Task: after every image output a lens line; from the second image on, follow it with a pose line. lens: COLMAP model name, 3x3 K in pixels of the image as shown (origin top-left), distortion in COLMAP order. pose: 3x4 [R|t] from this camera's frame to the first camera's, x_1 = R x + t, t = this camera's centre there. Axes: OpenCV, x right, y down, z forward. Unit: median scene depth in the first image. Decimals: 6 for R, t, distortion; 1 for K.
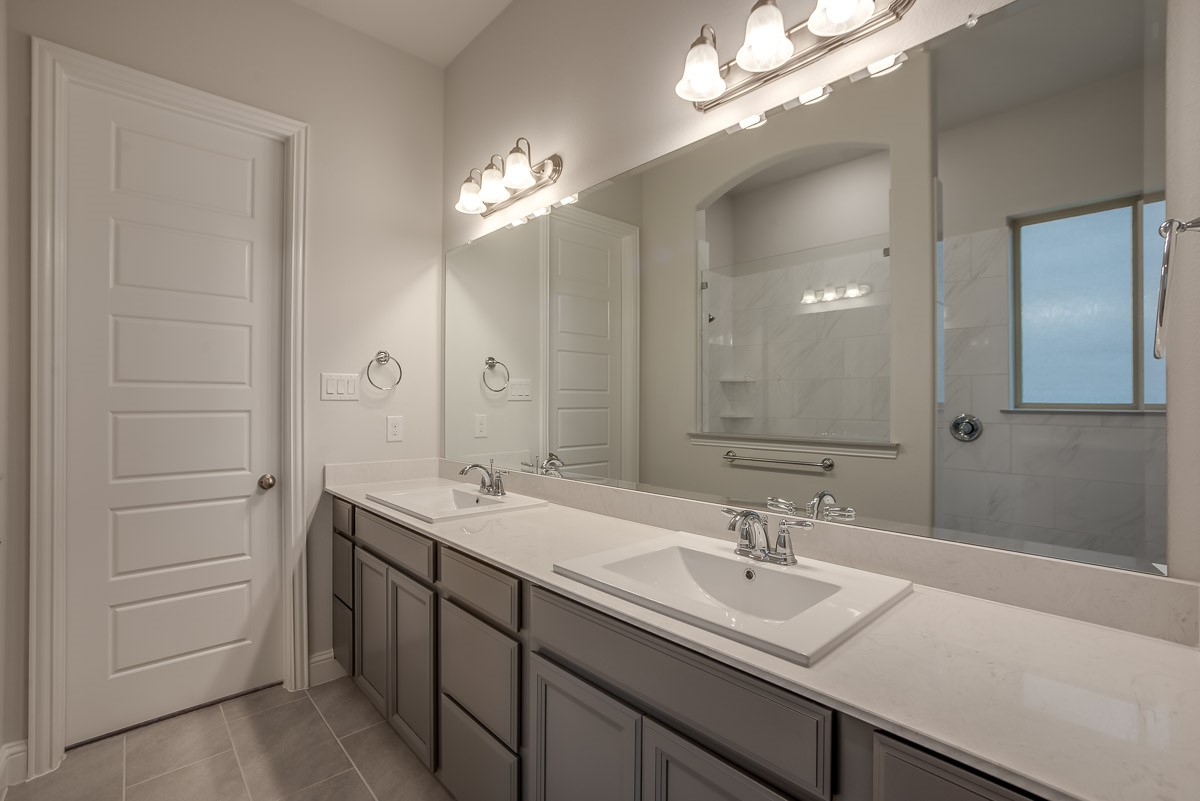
lens RADIAL K [[522.7, 0, 597.6], [0, 522.7, 403.1], [0, 0, 1]] dist [-0.010496, 0.002096]
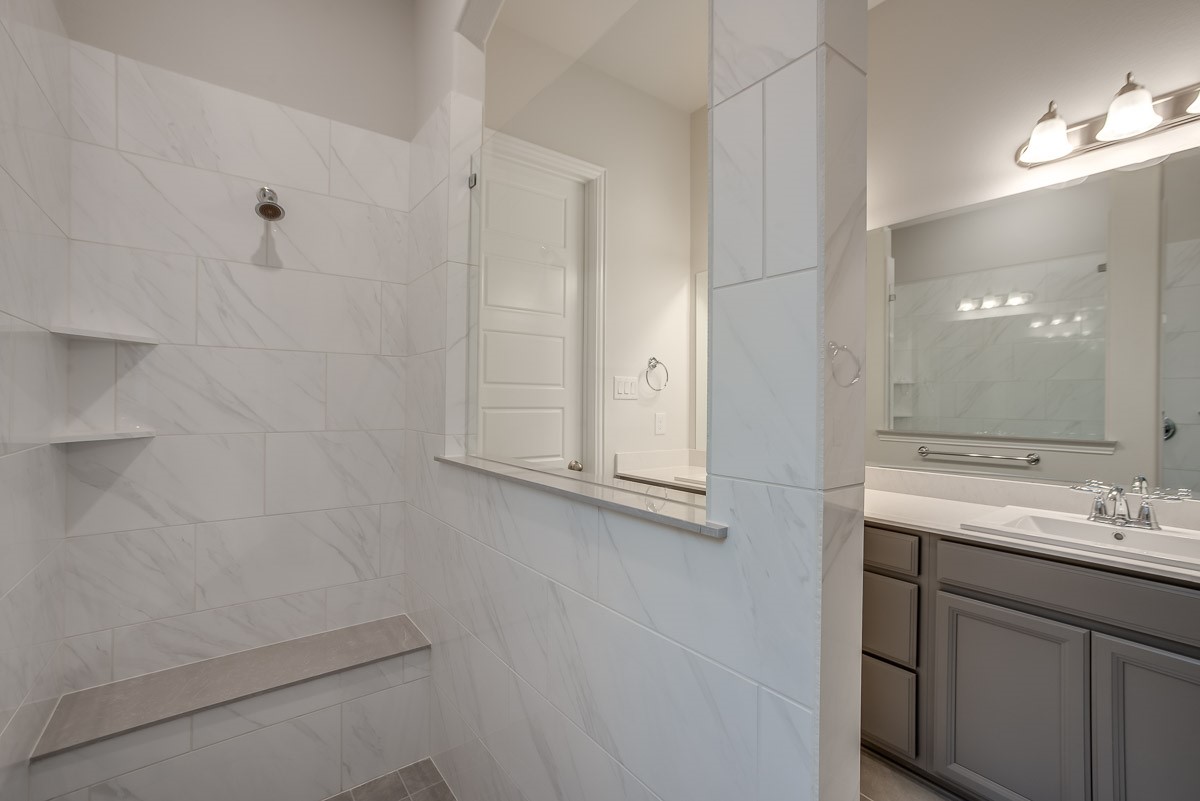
lens RADIAL K [[522.7, 0, 594.9], [0, 522.7, 403.1], [0, 0, 1]] dist [-0.010496, 0.002096]
pose [[0.997774, 0.006973, -0.066319, -0.467770], [-0.006714, 0.999969, 0.004127, -0.000985], [0.066346, -0.003672, 0.997790, -0.190709]]
